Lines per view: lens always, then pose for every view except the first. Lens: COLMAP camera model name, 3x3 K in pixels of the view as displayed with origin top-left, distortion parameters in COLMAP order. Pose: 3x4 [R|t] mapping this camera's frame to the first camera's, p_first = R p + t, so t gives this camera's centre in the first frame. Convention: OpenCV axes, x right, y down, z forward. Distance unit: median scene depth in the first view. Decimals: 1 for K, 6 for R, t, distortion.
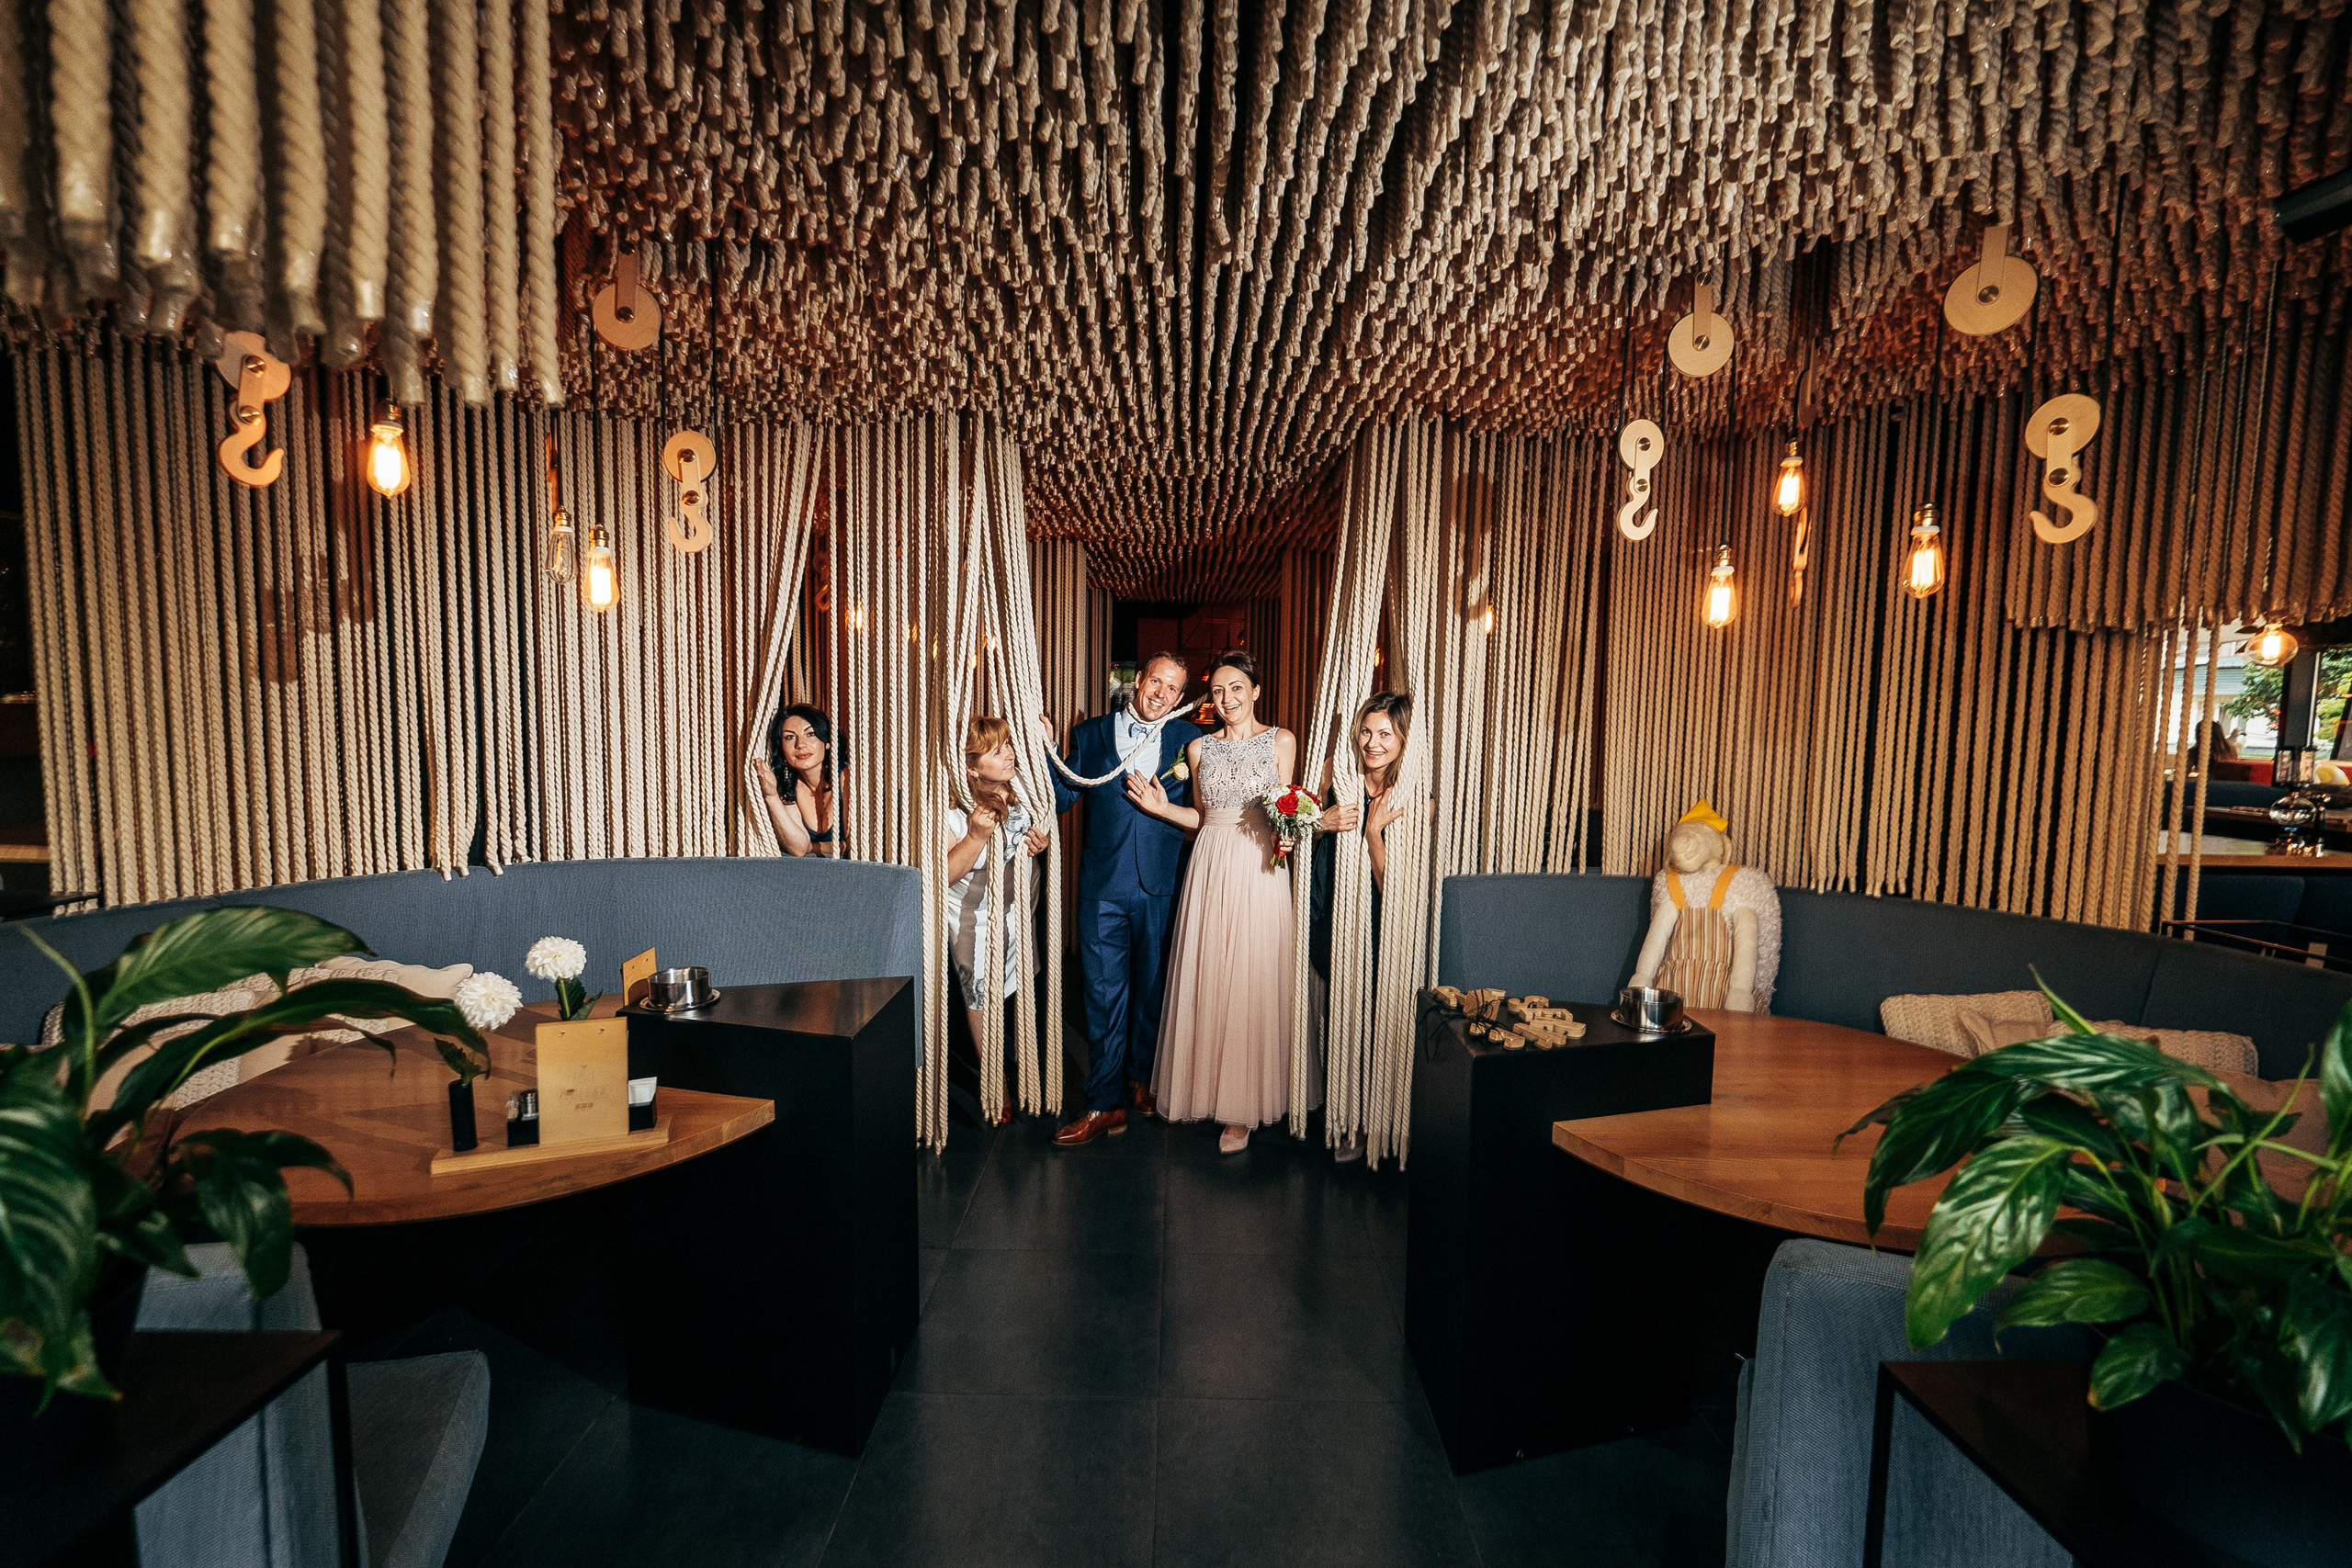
lens RADIAL K [[1044.2, 0, 1170.7], [0, 1044.2, 787.3], [0, 0, 1]] dist [0.000220, -0.000702]
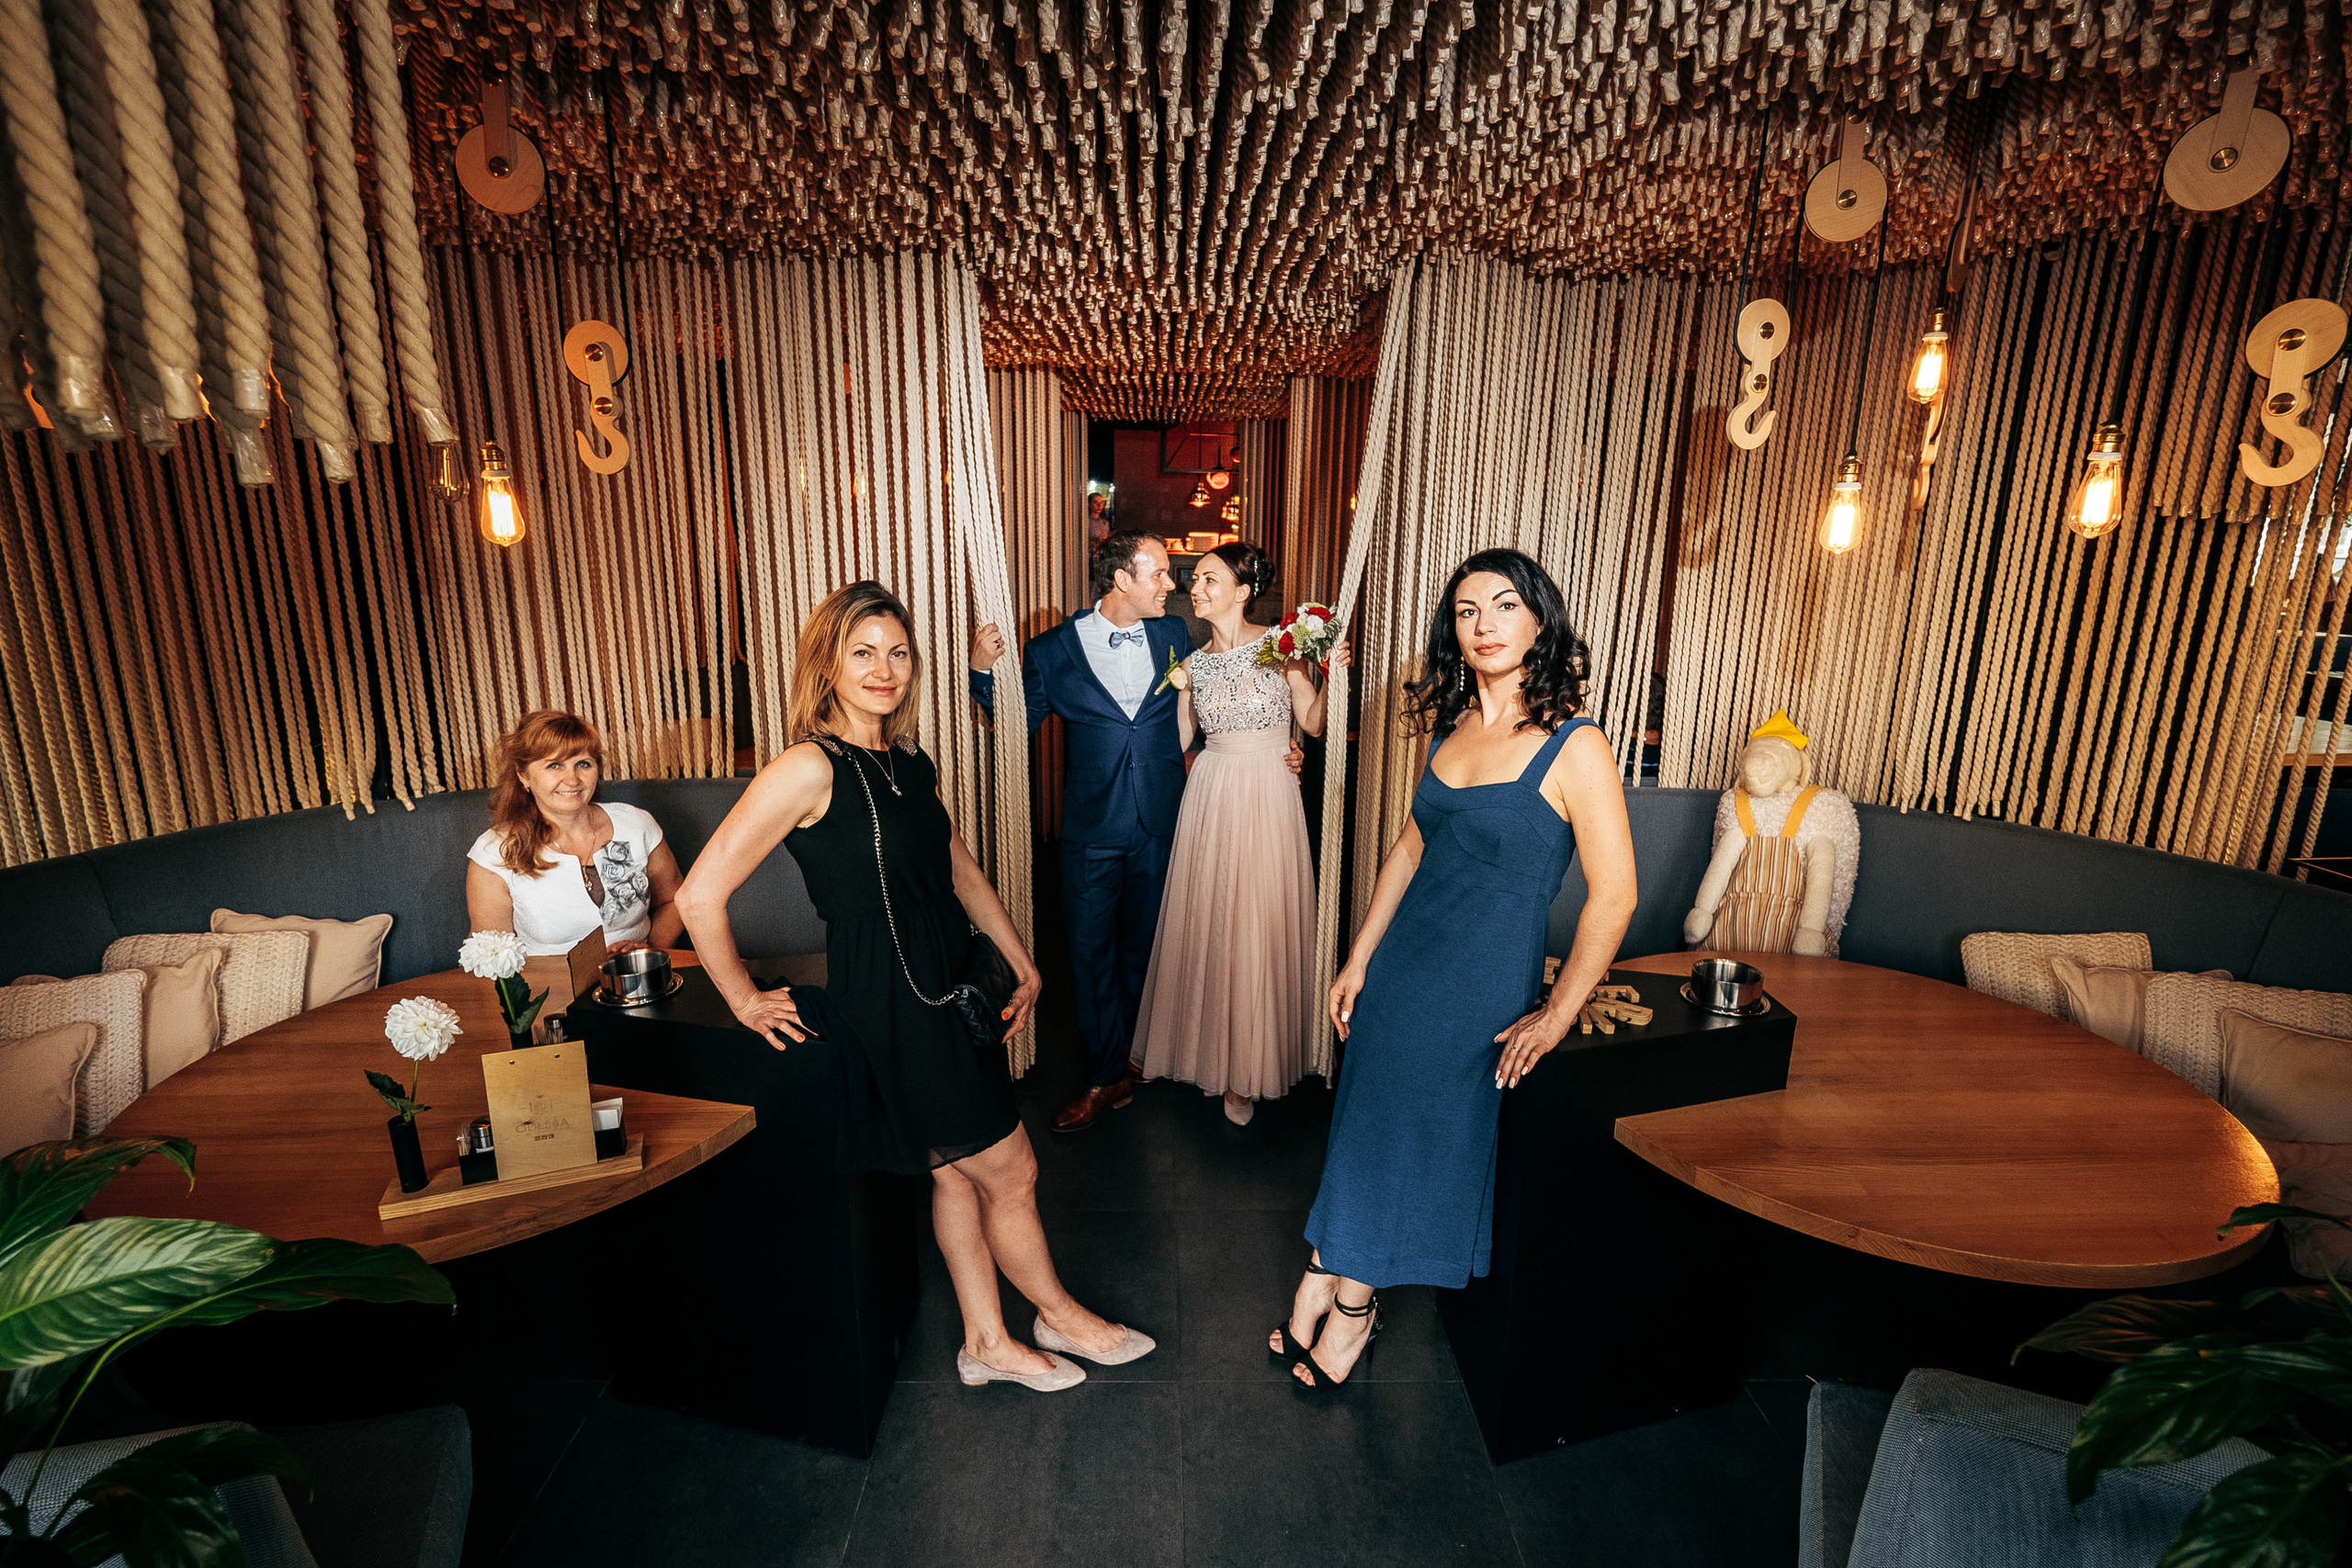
lens RADIAL K [[1150.0, 0, 1164.3], [0, 1150.0, 780.7], [0, 0, 1]] dist [0.000642, 0.000693]
pose [[0.999790, -0.012378, 0.016310, -0.027051], [0.009638, 0.987313, 0.158491, -0.088300], [-0.018065, -0.158300, 0.987226, 0.041633]]
